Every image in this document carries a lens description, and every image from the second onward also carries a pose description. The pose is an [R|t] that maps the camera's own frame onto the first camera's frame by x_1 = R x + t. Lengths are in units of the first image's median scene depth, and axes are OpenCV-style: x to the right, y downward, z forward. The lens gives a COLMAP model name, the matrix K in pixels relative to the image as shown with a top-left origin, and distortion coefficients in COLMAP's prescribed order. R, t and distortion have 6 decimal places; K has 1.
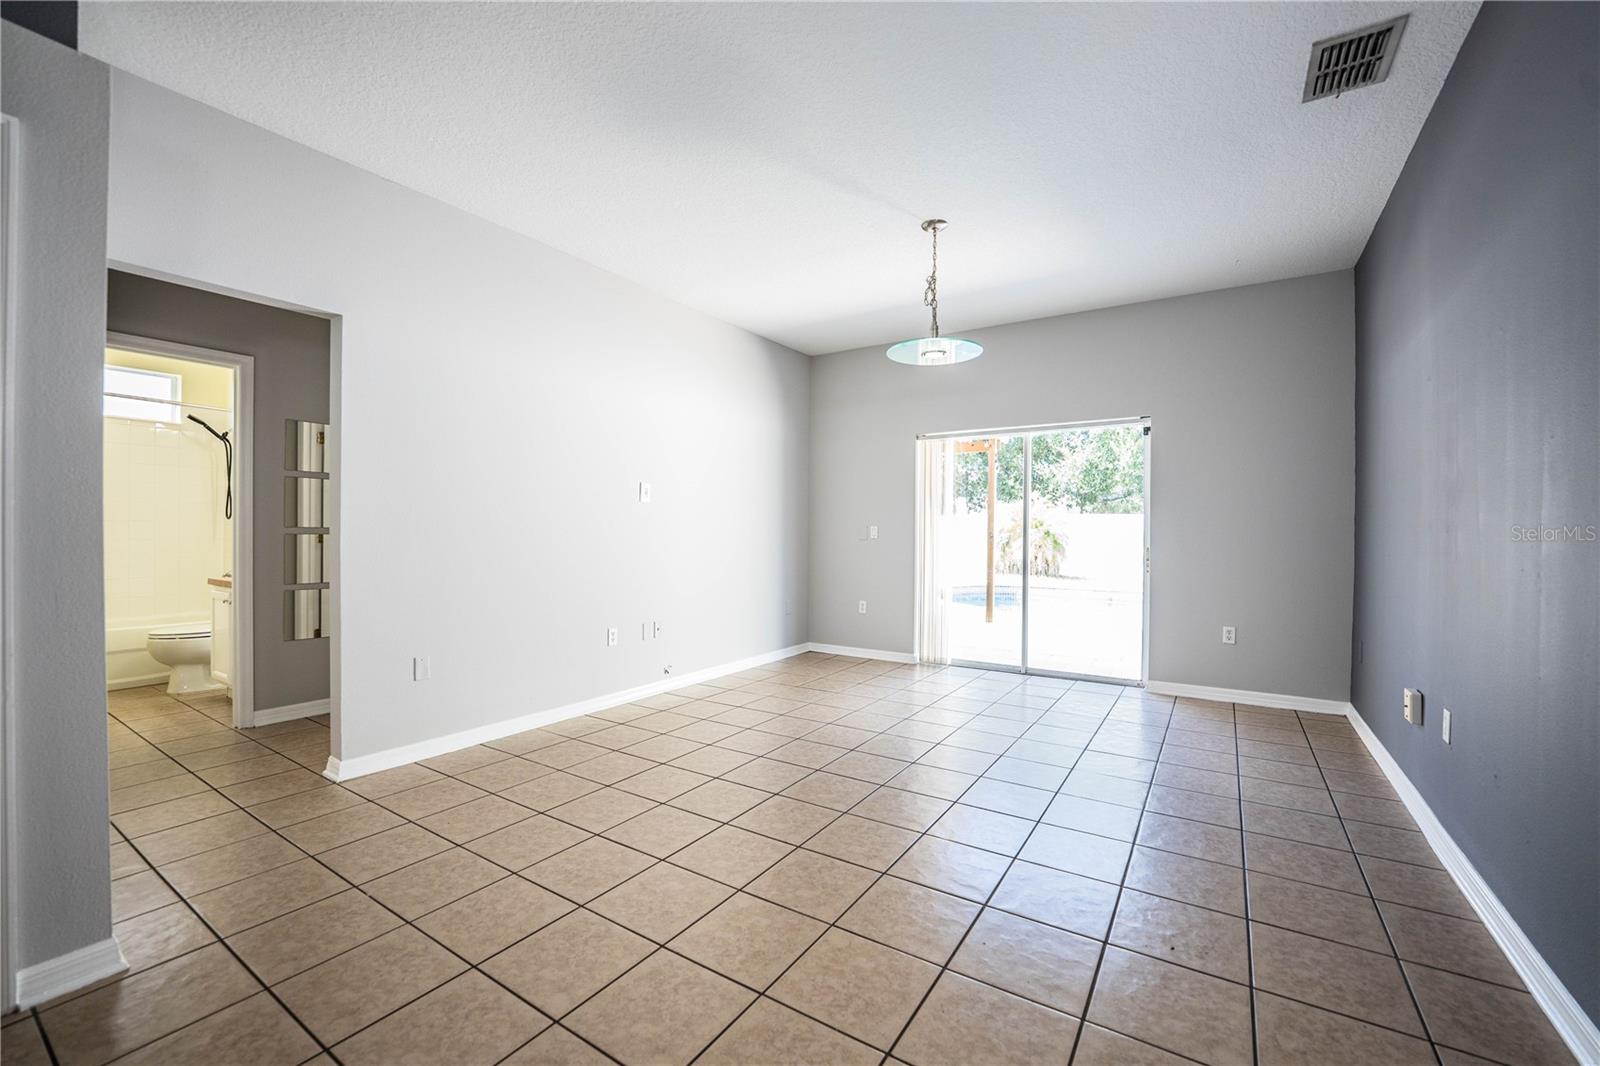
lens RADIAL K [[652.7, 0, 798.1], [0, 652.7, 535.0], [0, 0, 1]] dist [-0.026981, 0.003093]
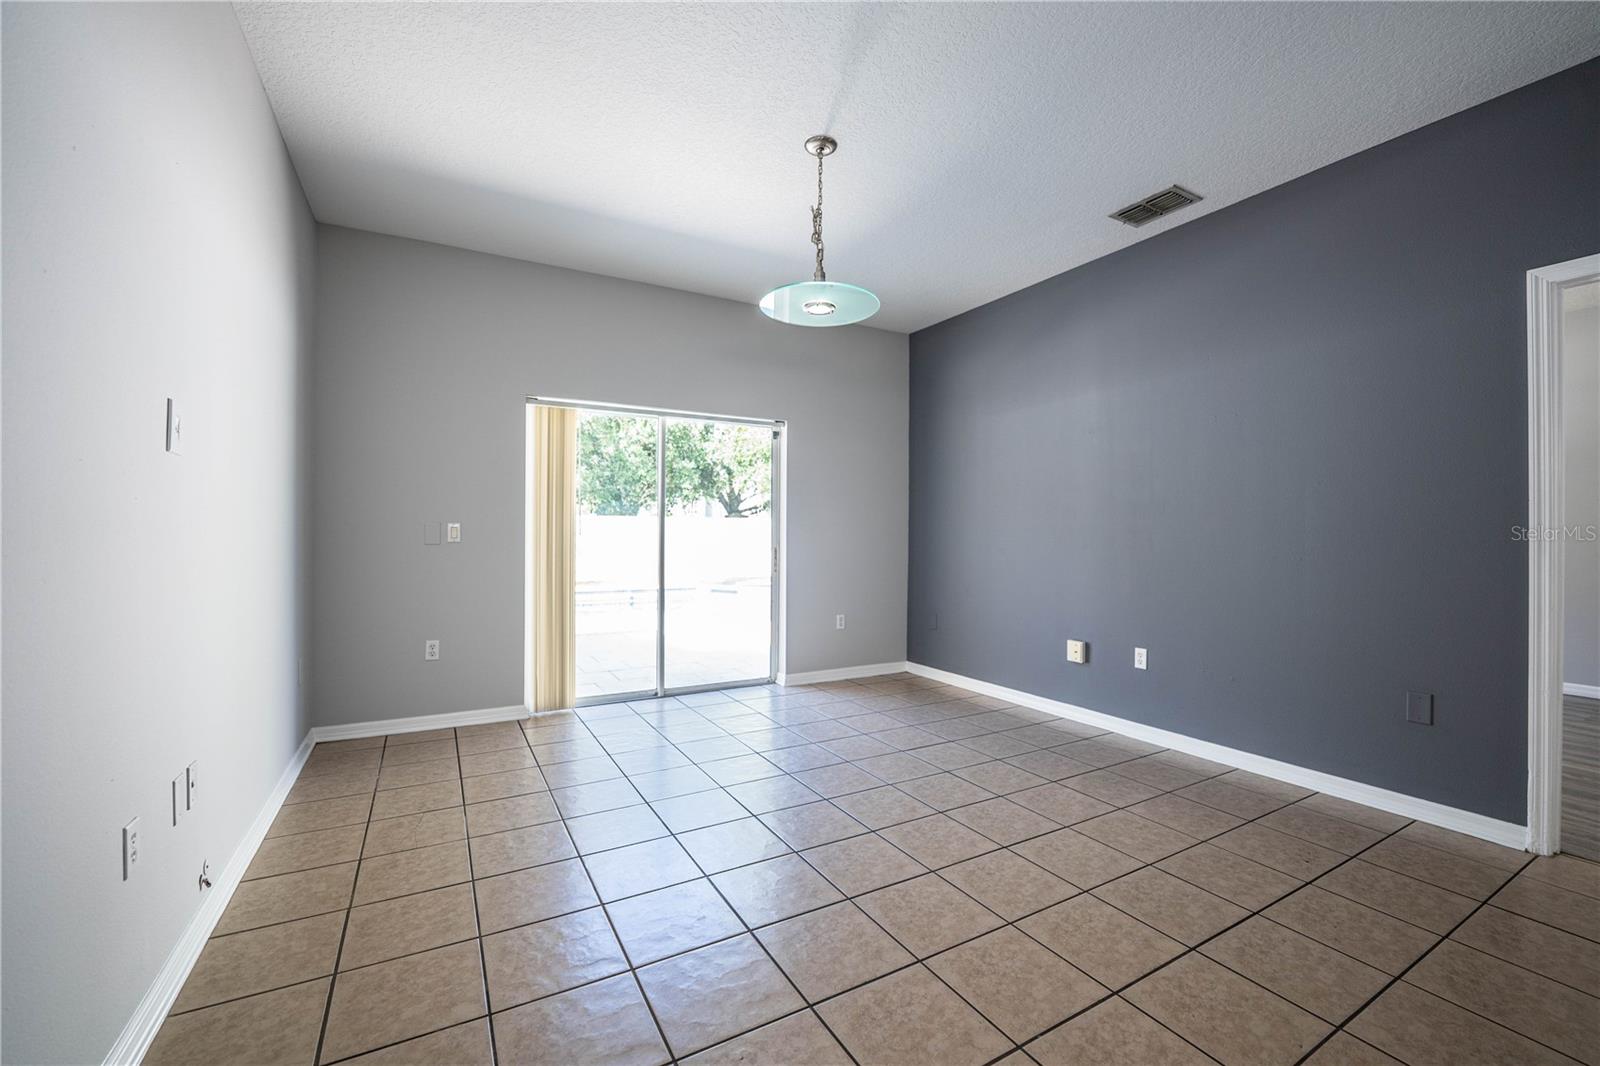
lens RADIAL K [[652.7, 0, 812.7], [0, 652.7, 536.1], [0, 0, 1]] dist [-0.026981, 0.003093]
pose [[0.457293, -0.003342, 0.889310, -0.360365], [0.001028, 0.999994, 0.003229, -0.002569], [-0.889315, -0.000563, 0.457294, 0.469158]]
